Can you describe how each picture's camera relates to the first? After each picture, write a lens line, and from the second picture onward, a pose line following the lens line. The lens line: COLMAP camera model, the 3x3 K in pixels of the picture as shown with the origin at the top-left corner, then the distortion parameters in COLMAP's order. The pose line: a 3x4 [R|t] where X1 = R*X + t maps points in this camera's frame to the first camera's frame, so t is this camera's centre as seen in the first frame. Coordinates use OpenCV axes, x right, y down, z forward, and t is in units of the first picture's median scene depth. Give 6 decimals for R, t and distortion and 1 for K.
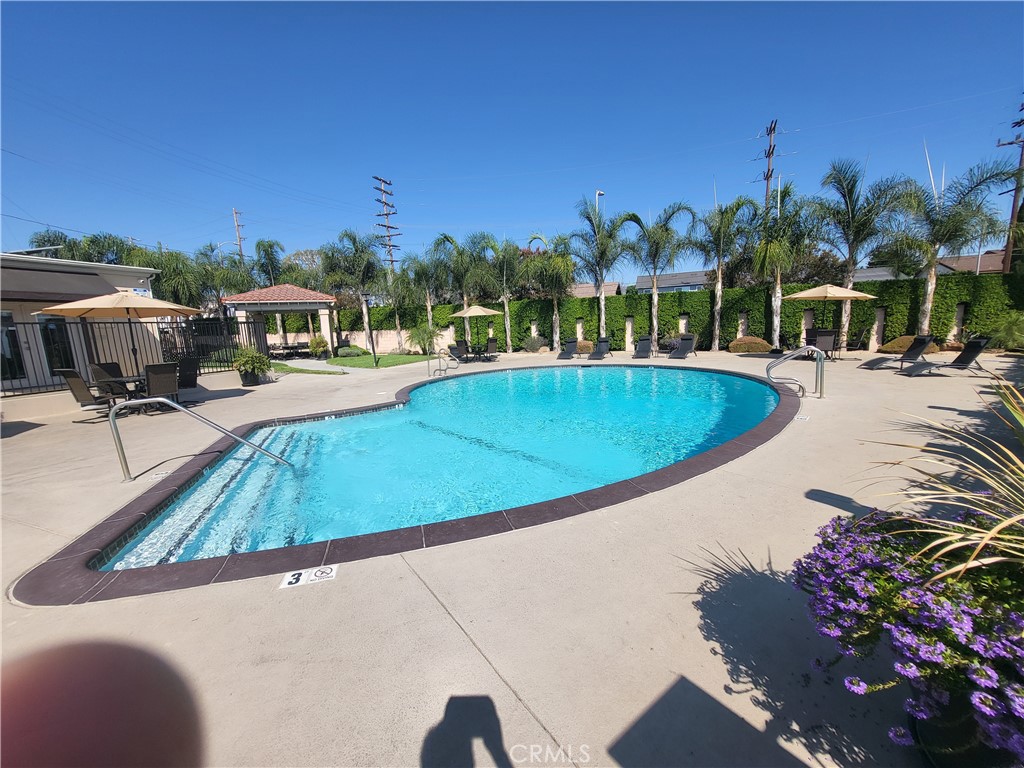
lens RADIAL K [[389.4, 0, 512.5], [0, 389.4, 388.1], [0, 0, 1]] dist [0.002619, 0.000123]
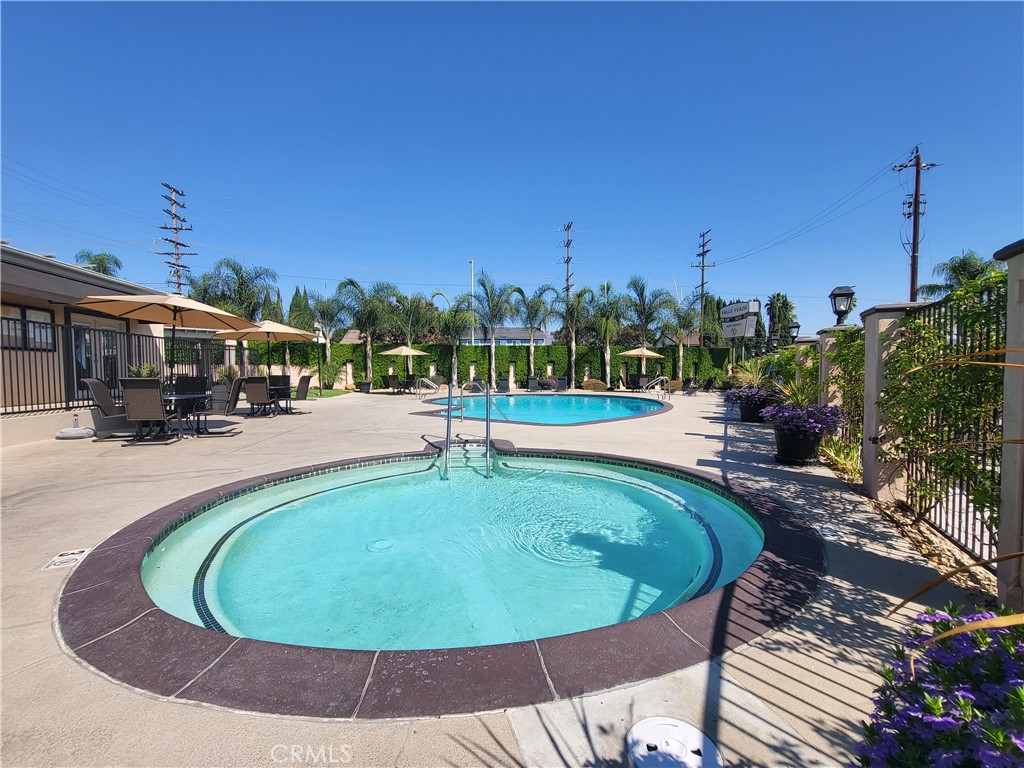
lens RADIAL K [[439.1, 0, 504.0], [0, 439.1, 384.2], [0, 0, 1]] dist [-0.000362, 0.000030]
pose [[0.888931, 0.024512, 0.457386, -0.363556], [0.039410, 0.990771, -0.129692, 0.071099], [-0.456343, 0.133313, 0.879760, -0.237095]]
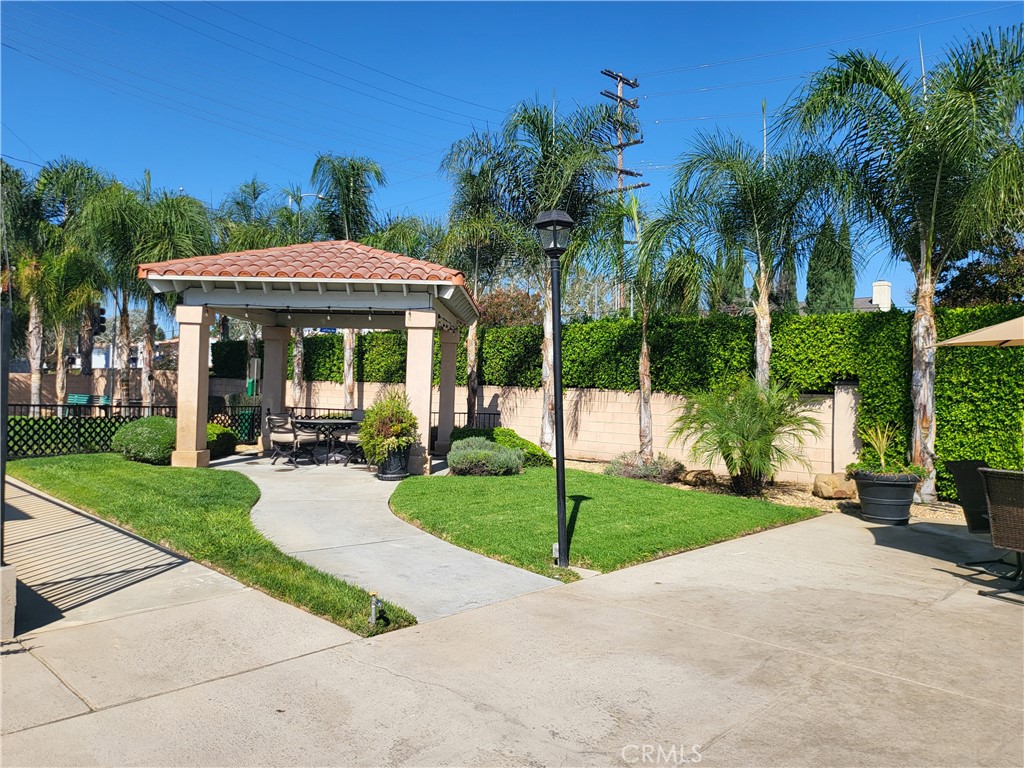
lens RADIAL K [[760.9, 0, 504.6], [0, 760.9, 380.3], [0, 0, 1]] dist [0.046644, -0.000177]
pose [[0.910890, 0.055953, -0.408837, -0.172436], [-0.122660, 0.982696, -0.138795, -0.071611], [0.393997, 0.176575, 0.901991, 0.480722]]
